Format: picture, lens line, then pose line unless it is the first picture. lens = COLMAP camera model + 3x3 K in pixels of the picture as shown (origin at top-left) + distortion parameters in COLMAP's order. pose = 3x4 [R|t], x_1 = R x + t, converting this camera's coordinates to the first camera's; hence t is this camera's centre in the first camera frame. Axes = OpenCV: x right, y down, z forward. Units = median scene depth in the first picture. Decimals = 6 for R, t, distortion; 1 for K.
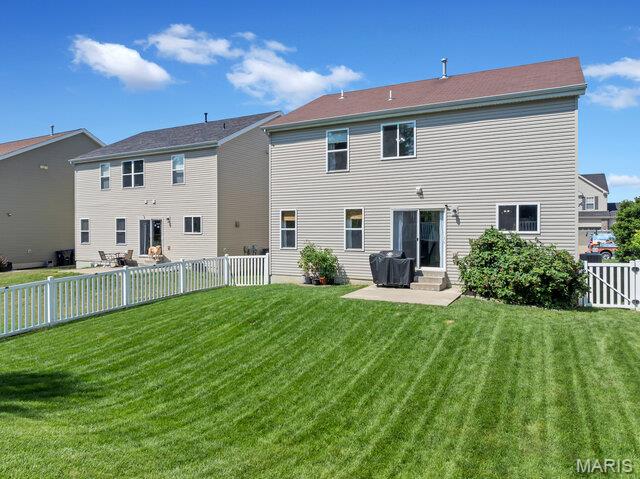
lens RADIAL K [[454.5, 0, 314.2], [0, 454.5, 240.3], [0, 0, 1]] dist [-0.030463, -0.003033]
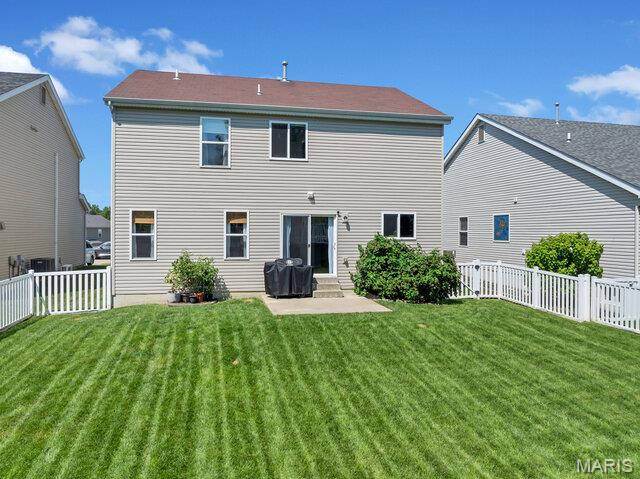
lens RADIAL K [[454.5, 0, 314.2], [0, 454.5, 240.3], [0, 0, 1]] dist [-0.030463, -0.003033]
pose [[0.758991, -0.003425, 0.651092, -0.384499], [0.011489, 0.999901, -0.008134, -0.005670], [-0.650999, 0.013654, 0.758956, 0.251223]]
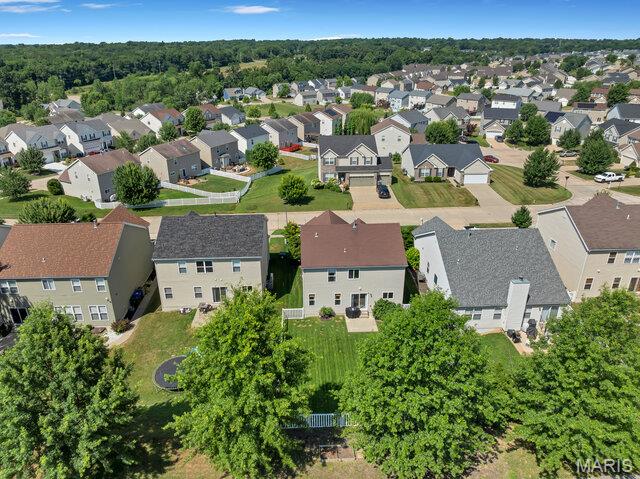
lens RADIAL K [[454.5, 0, 314.2], [0, 454.5, 240.3], [0, 0, 1]] dist [-0.030463, -0.003033]
pose [[0.864074, -0.212985, 0.456085, -1.396098], [0.022287, 0.921371, 0.388044, -1.627499], [-0.502871, -0.325134, 0.800880, -1.255789]]
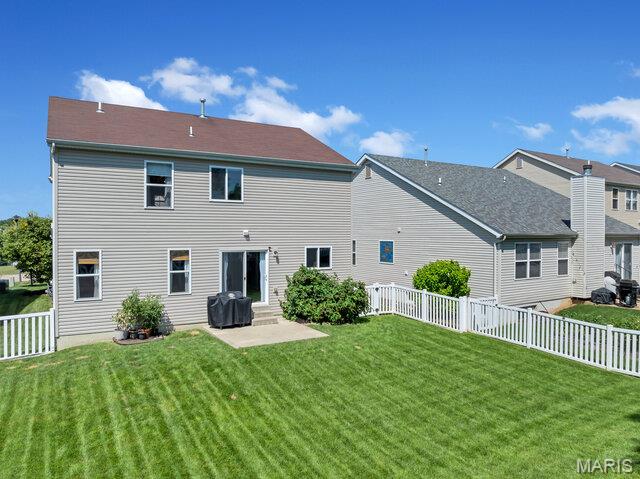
lens RADIAL K [[454.5, 0, 314.2], [0, 454.5, 240.3], [0, 0, 1]] dist [-0.030463, -0.003033]
pose [[0.511097, -0.007945, 0.859486, -0.596371], [0.021966, 0.999751, -0.003820, -0.082944], [-0.859242, 0.020832, 0.511145, 0.299563]]
